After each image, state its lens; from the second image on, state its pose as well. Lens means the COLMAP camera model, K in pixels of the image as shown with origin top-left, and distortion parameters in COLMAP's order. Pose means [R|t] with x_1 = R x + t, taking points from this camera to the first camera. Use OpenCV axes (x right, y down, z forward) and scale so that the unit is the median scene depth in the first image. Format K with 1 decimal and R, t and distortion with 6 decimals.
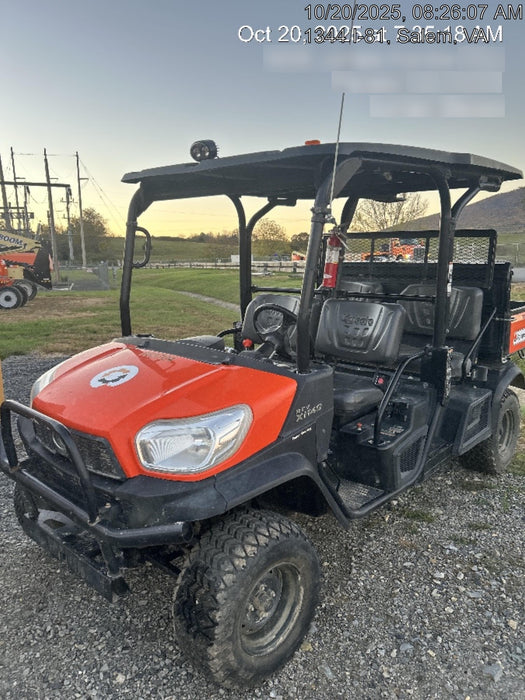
lens RADIAL K [[537.1, 0, 260.3], [0, 537.1, 350.0], [0, 0, 1]] dist [0.009808, -0.004062]
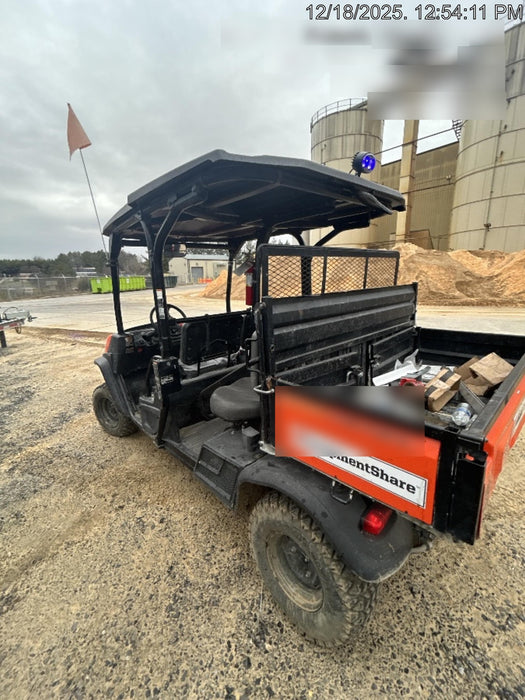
lens RADIAL K [[311.8, 0, 261.1], [0, 311.8, 349.0], [0, 0, 1]] dist [-0.016754, 0.000093]
pose [[-0.073175, 0.244540, -0.966874, 0.761819], [-0.167329, 0.952720, 0.253624, -0.181213], [0.983182, 0.180345, -0.028797, 0.952240]]
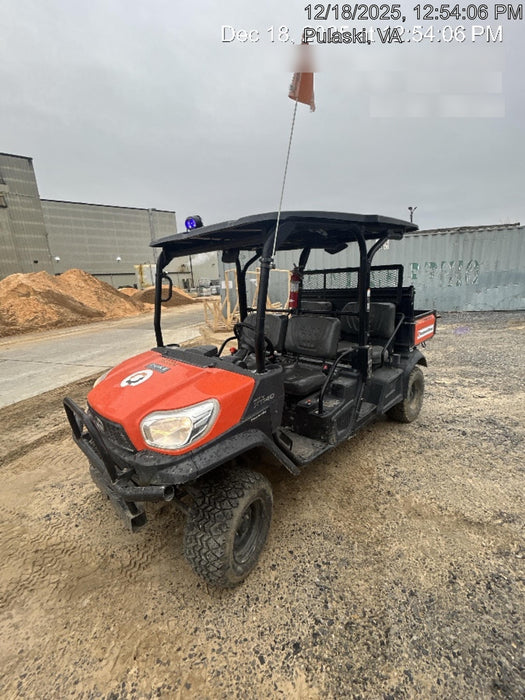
lens RADIAL K [[311.8, 0, 265.3], [0, 311.8, 346.9], [0, 0, 1]] dist [-0.016754, 0.000093]
pose [[0.998195, -0.040692, -0.044158, 0.101541], [0.041805, 0.998824, 0.024567, -0.035124], [0.043107, -0.026368, 0.998722, 0.122695]]
